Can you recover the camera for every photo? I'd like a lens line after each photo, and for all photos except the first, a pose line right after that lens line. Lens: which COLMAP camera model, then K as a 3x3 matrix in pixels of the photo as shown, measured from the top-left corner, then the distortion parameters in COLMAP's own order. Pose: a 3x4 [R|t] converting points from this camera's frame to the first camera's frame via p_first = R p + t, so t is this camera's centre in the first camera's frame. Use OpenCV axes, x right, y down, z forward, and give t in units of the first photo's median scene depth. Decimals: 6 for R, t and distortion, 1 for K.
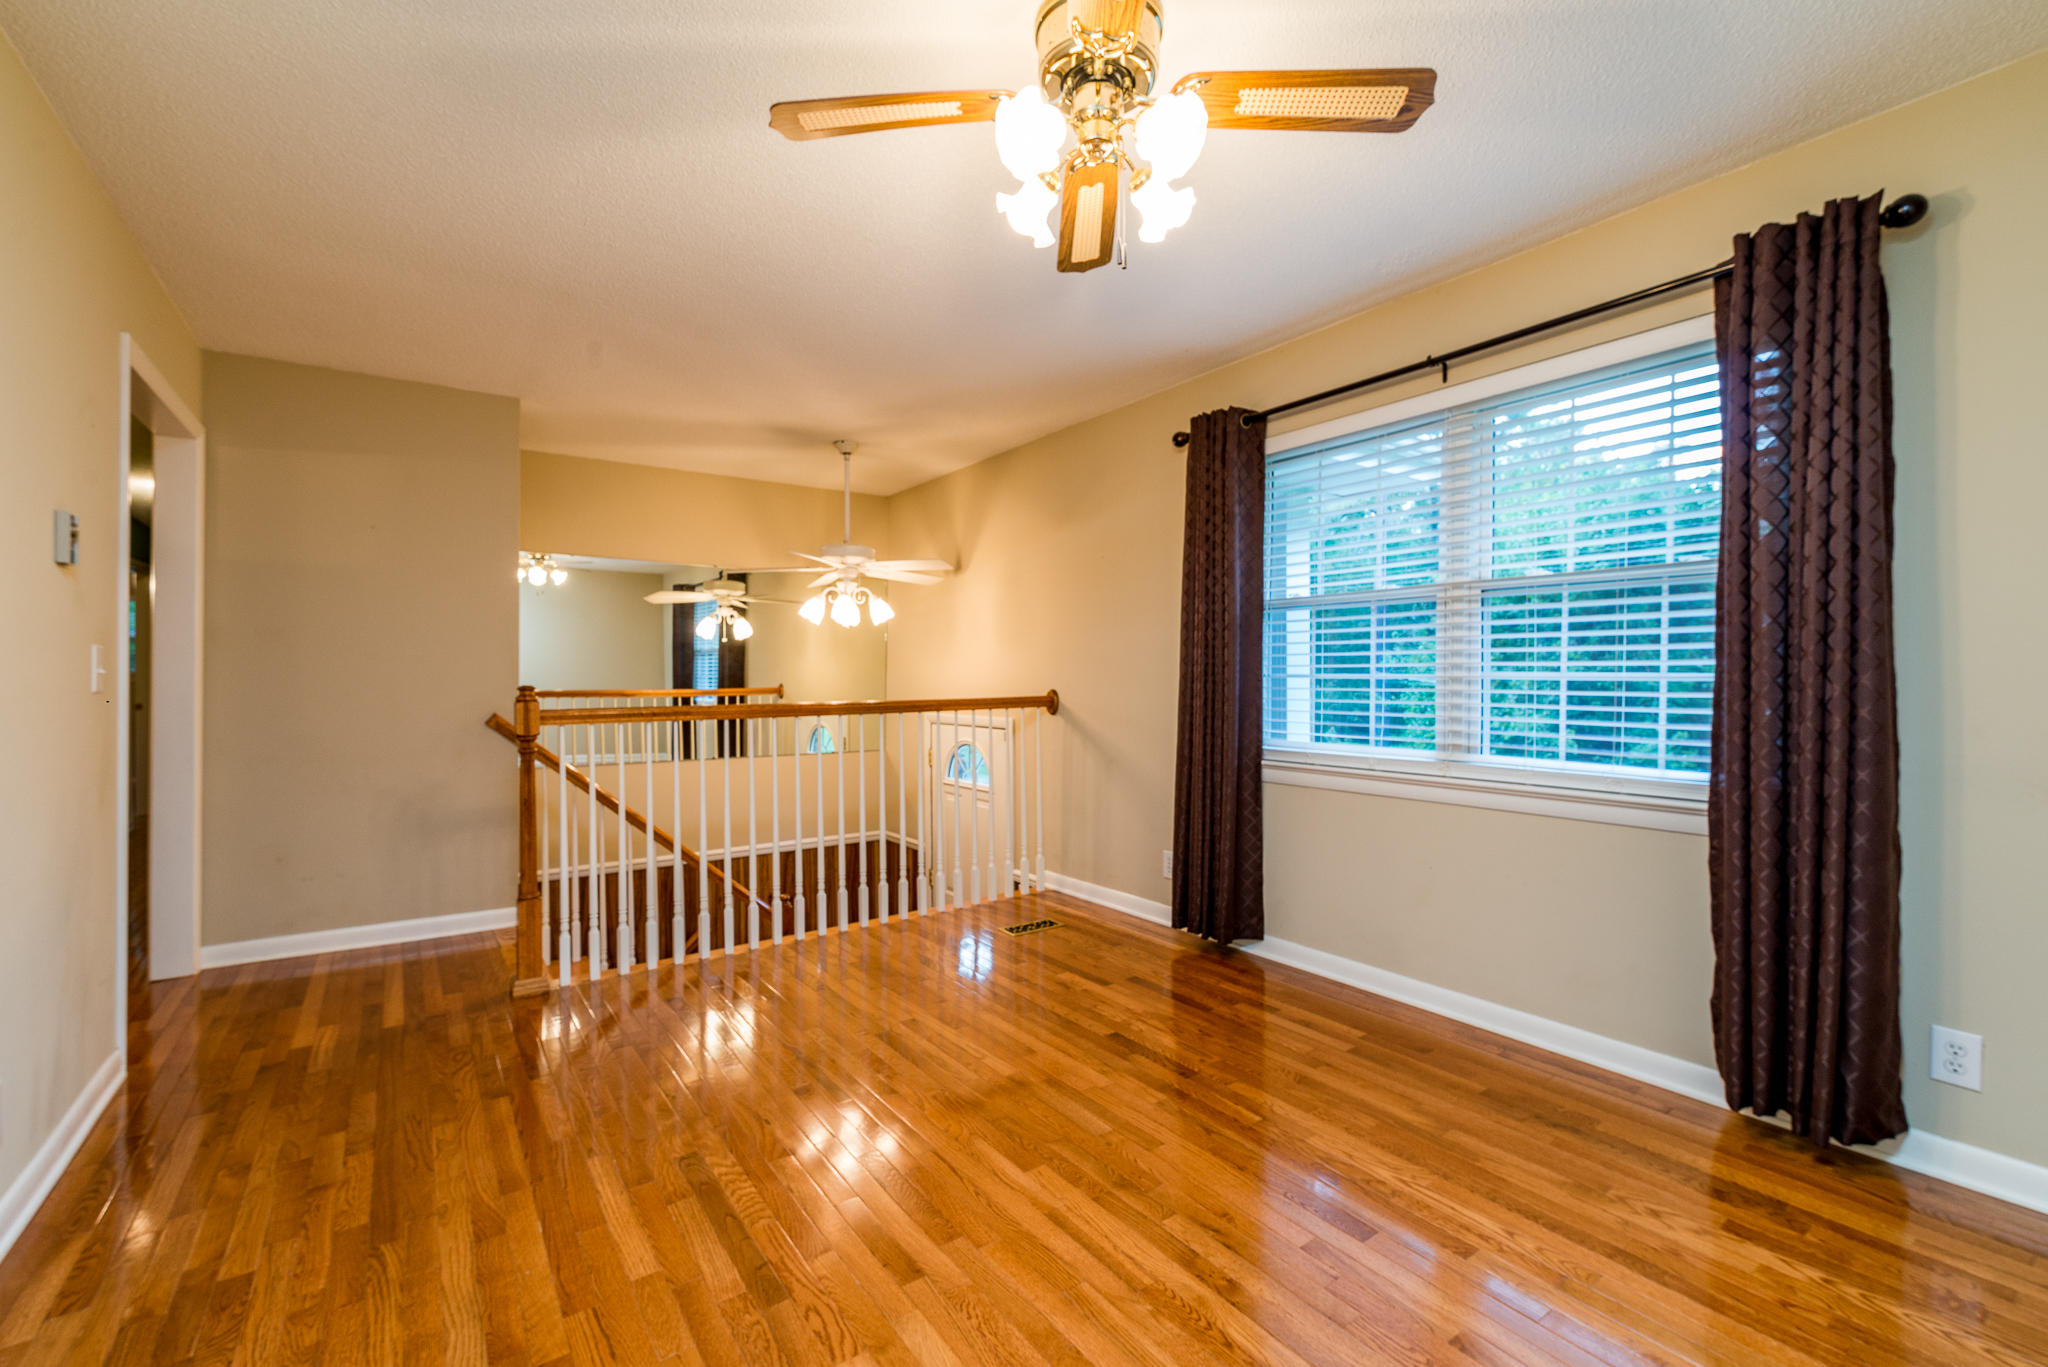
lens RADIAL K [[872.3, 0, 1024.0], [0, 872.3, 683.5], [0, 0, 1]] dist [0.016032, 0.000032]
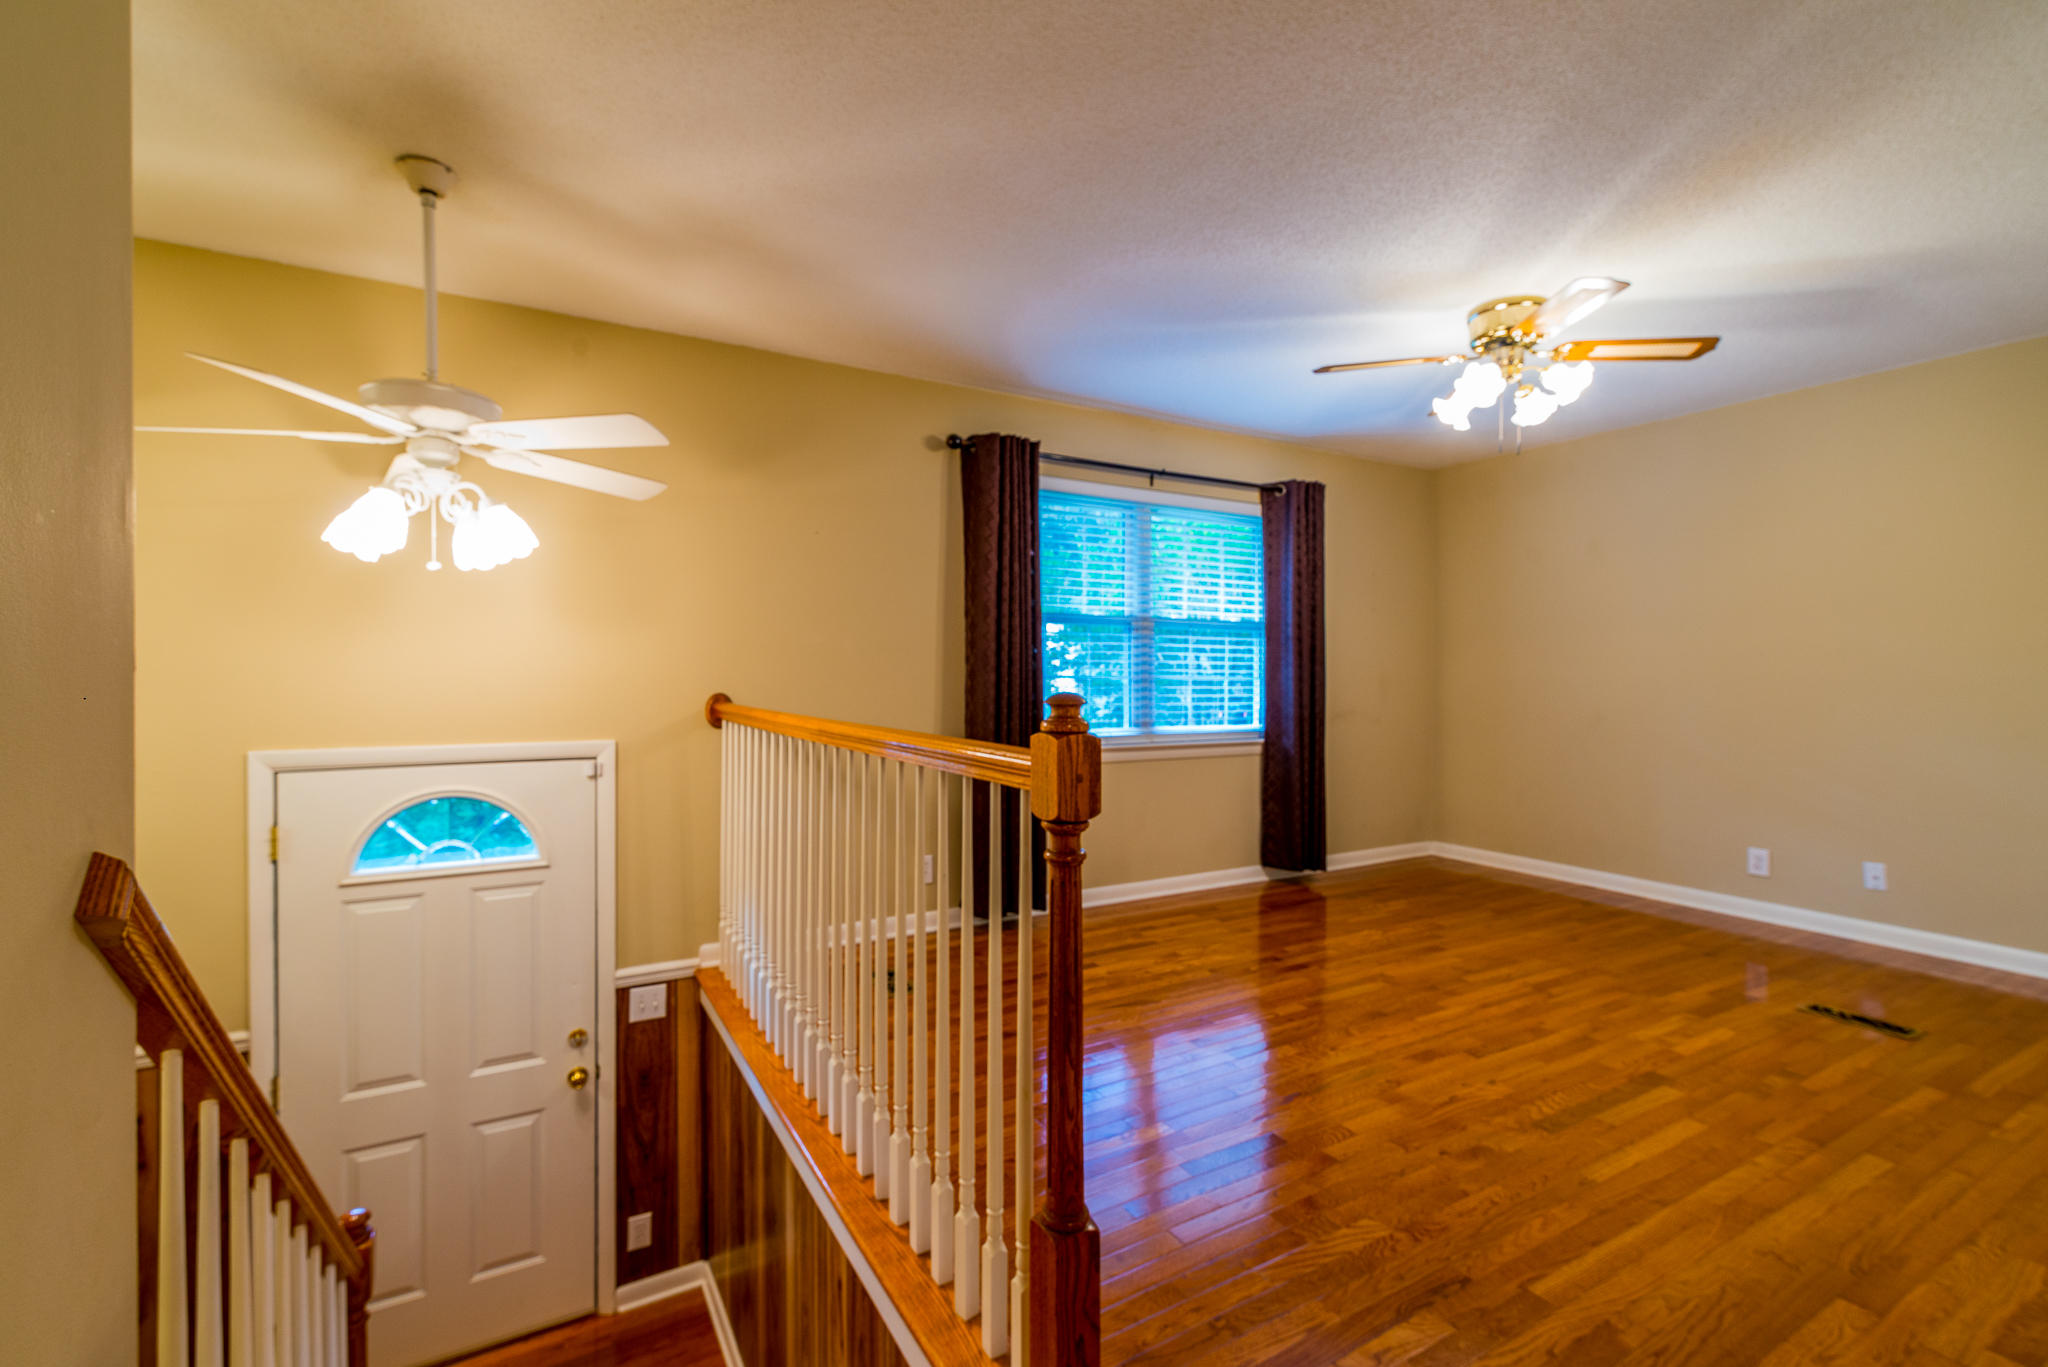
lens RADIAL K [[872.3, 0, 1024.0], [0, 872.3, 683.5], [0, 0, 1]] dist [0.016032, 0.000032]
pose [[0.095294, -0.001777, 0.995448, -1.097162], [0.005477, 0.999984, 0.001260, 0.000337], [-0.995434, 0.005332, 0.095302, 1.113202]]
